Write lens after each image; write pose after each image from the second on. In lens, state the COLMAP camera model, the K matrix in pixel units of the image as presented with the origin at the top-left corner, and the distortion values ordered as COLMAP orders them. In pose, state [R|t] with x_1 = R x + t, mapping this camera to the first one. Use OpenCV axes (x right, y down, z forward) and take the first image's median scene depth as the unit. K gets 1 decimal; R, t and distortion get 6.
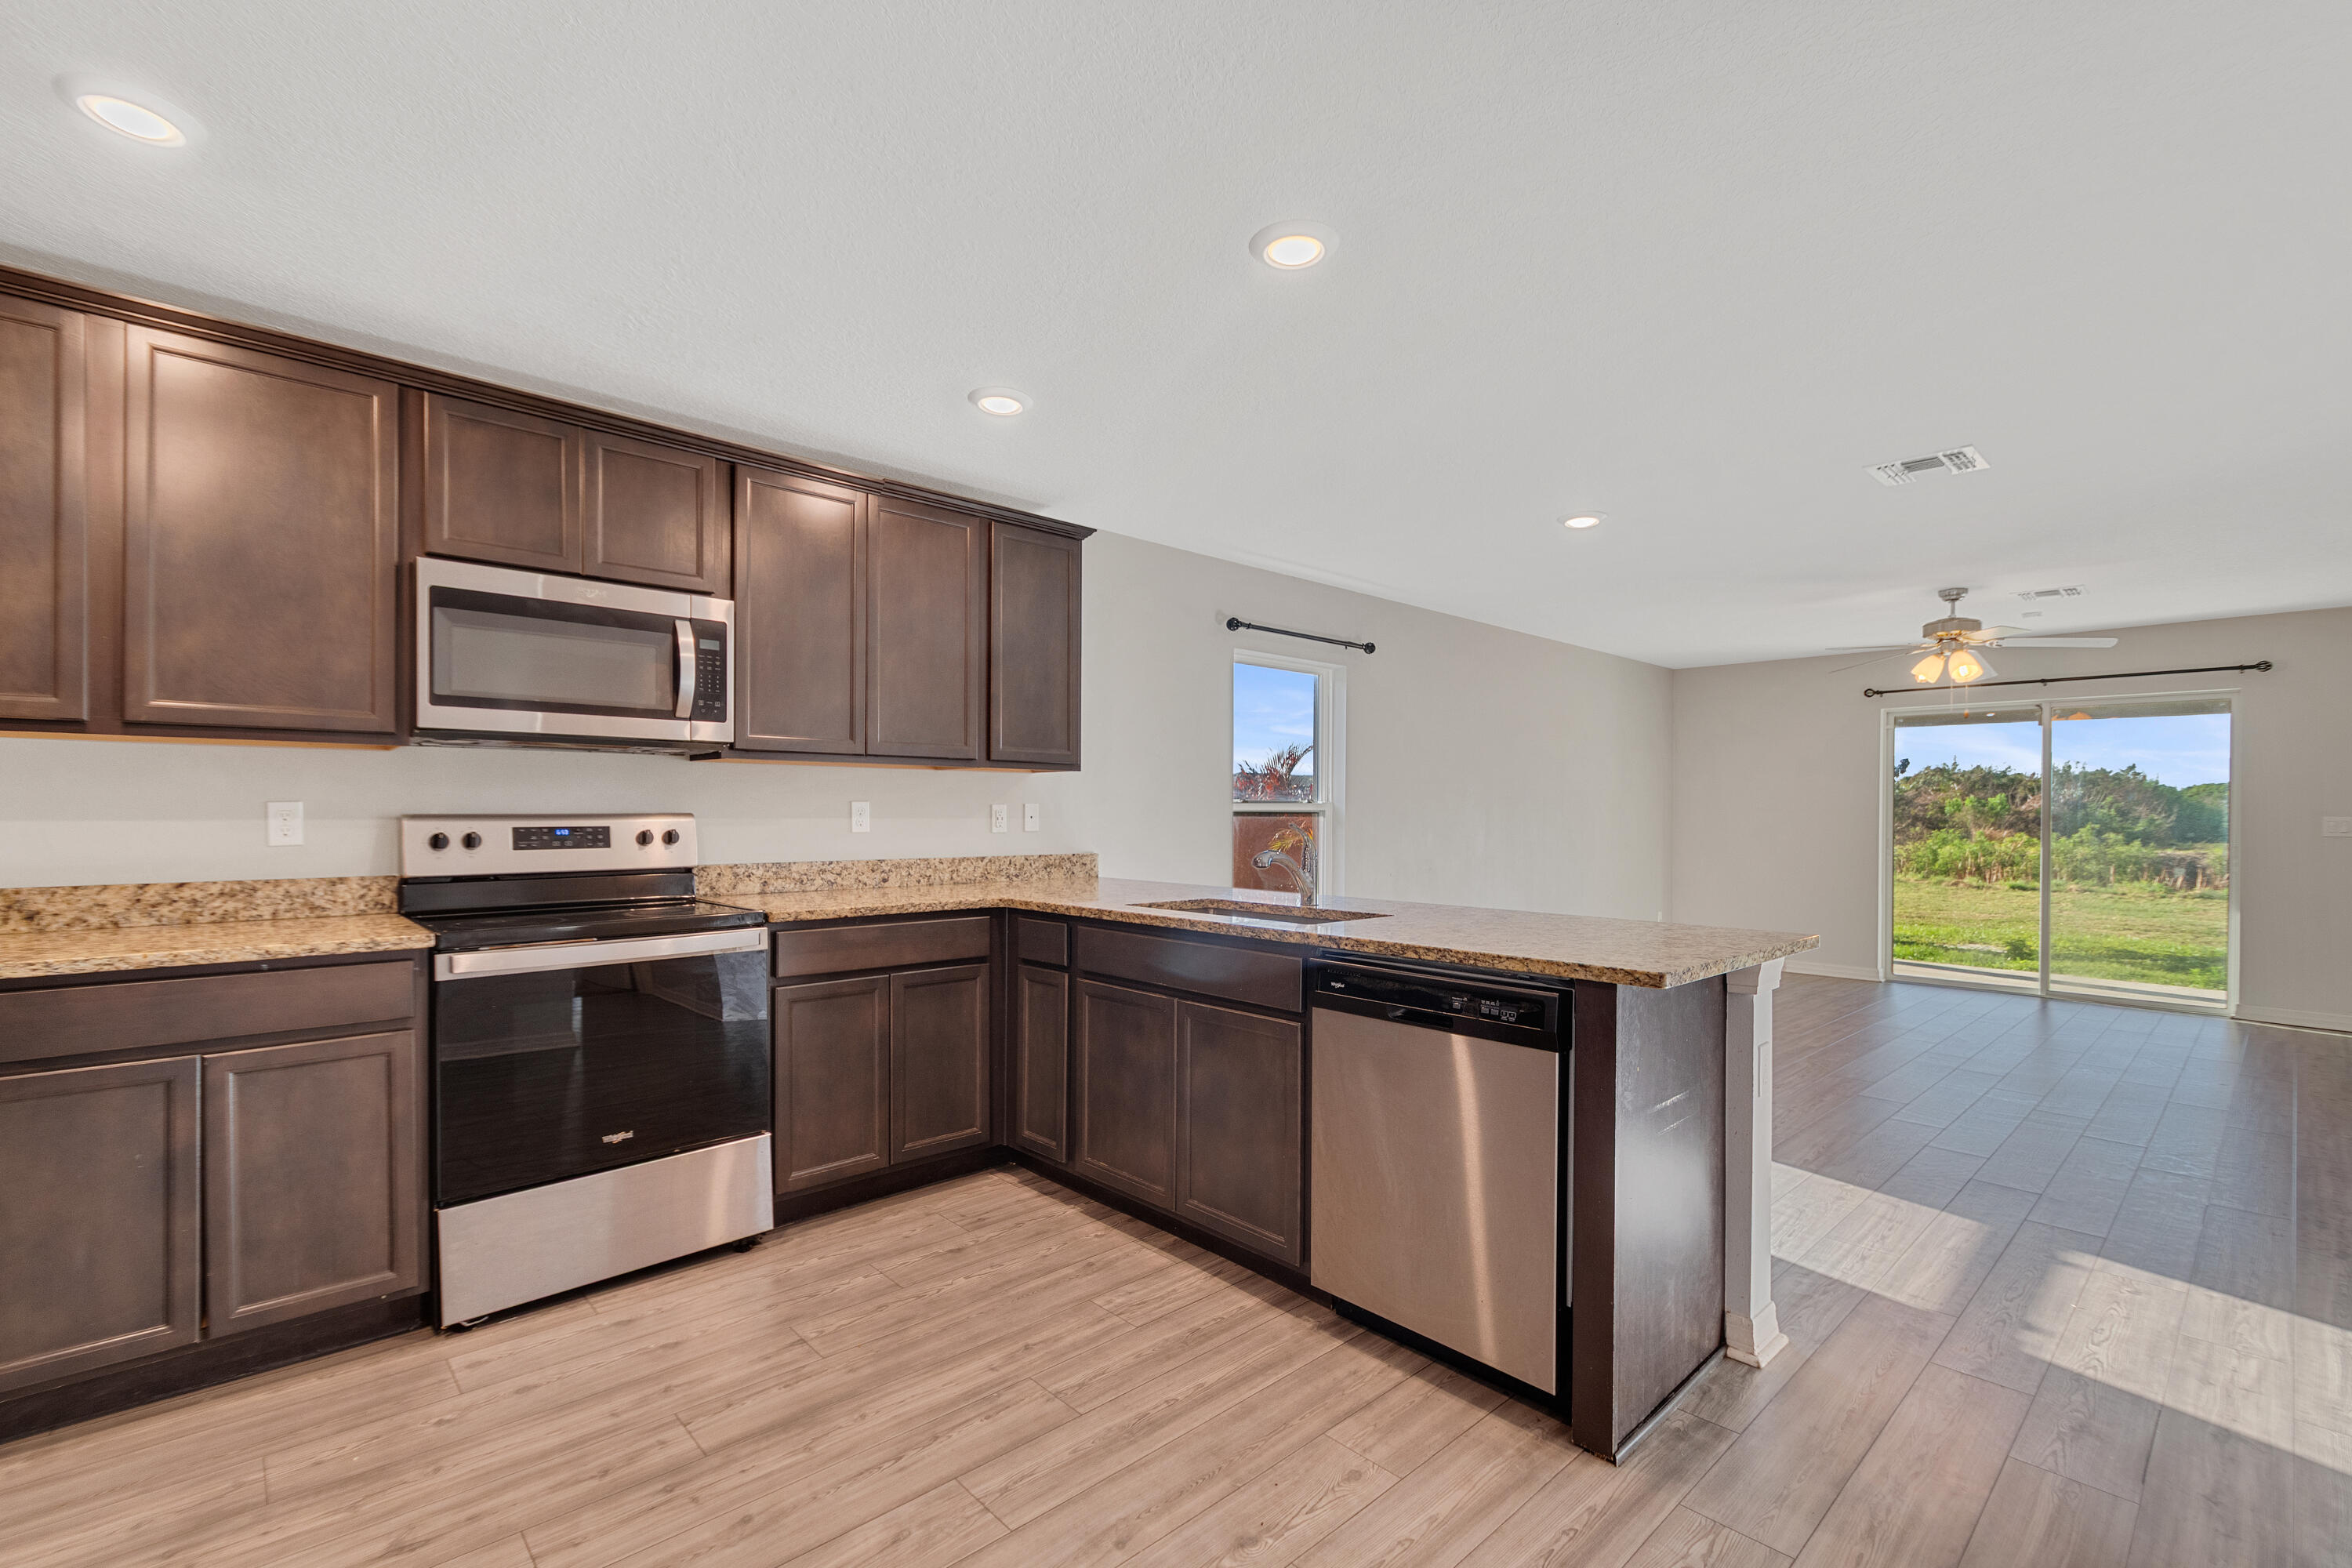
lens RADIAL K [[1057.6, 0, 1185.0], [0, 1057.6, 784.8], [0, 0, 1]] dist [0.003830, -0.002794]
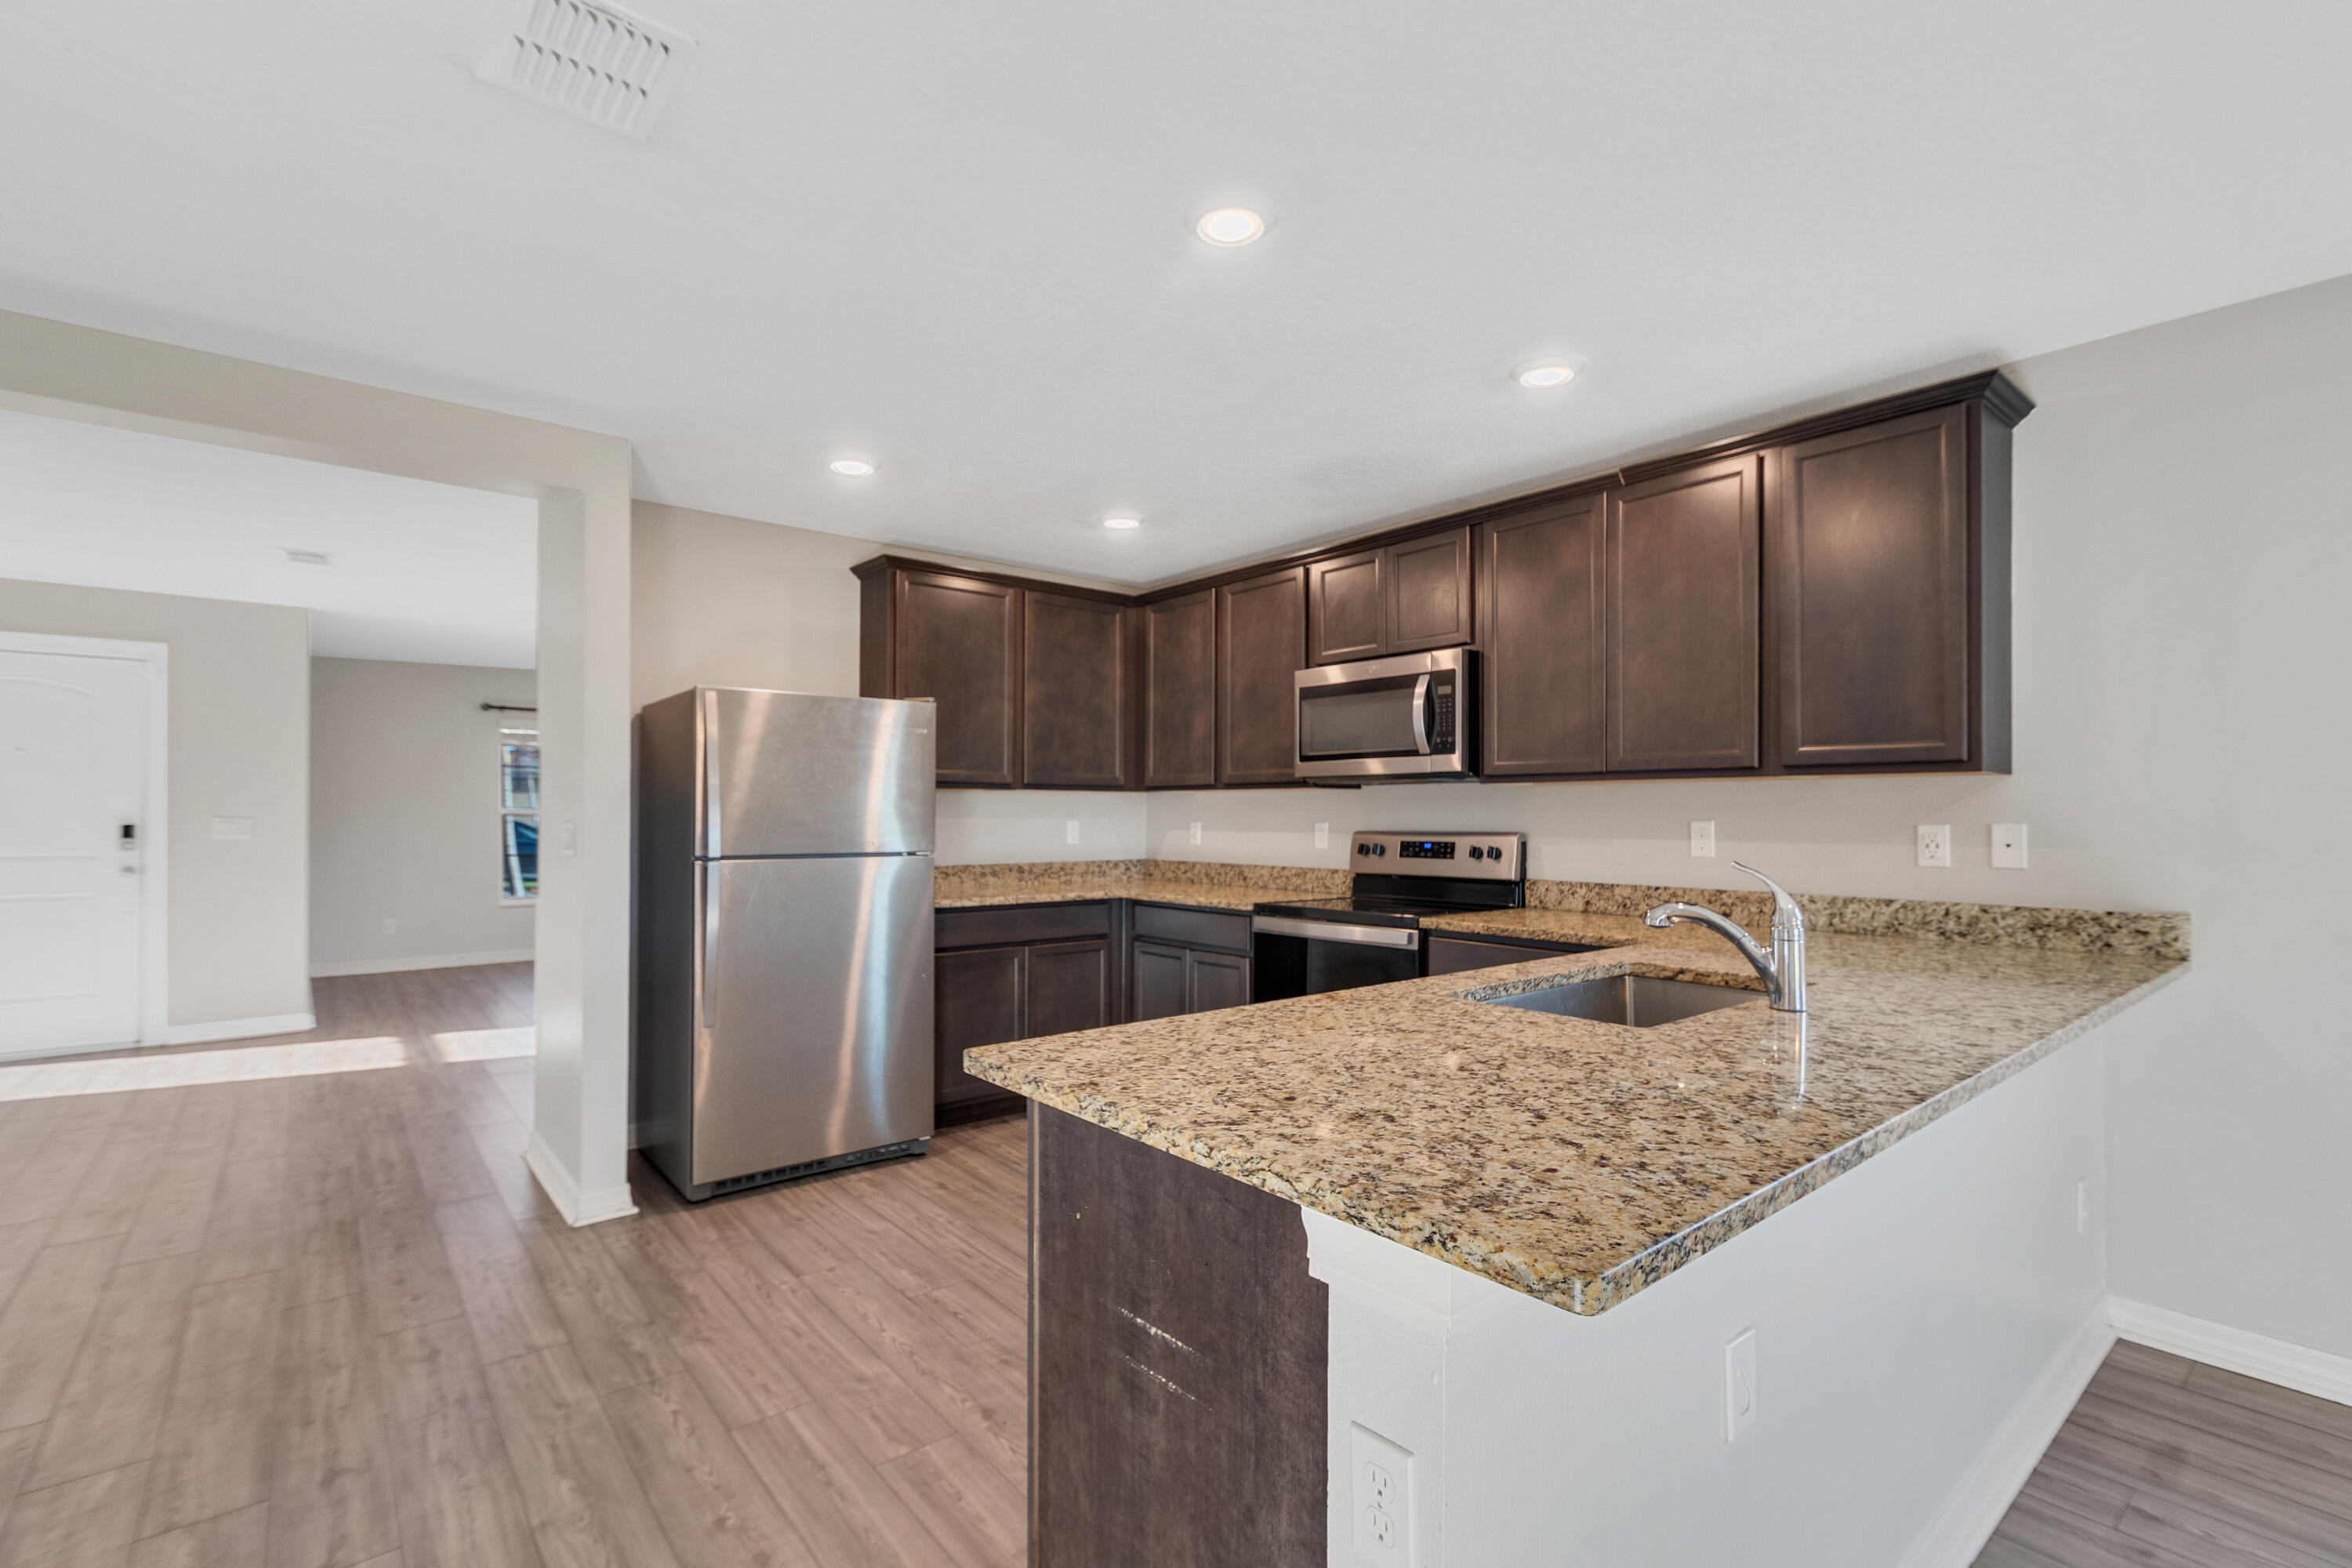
lens RADIAL K [[1057.6, 0, 1186.5], [0, 1057.6, 786.0], [0, 0, 1]] dist [0.003830, -0.002794]
pose [[-0.074730, -0.040420, -0.996384, 0.644652], [0.013735, 0.999042, -0.041558, 0.017905], [0.997109, -0.016791, -0.074104, 0.685338]]
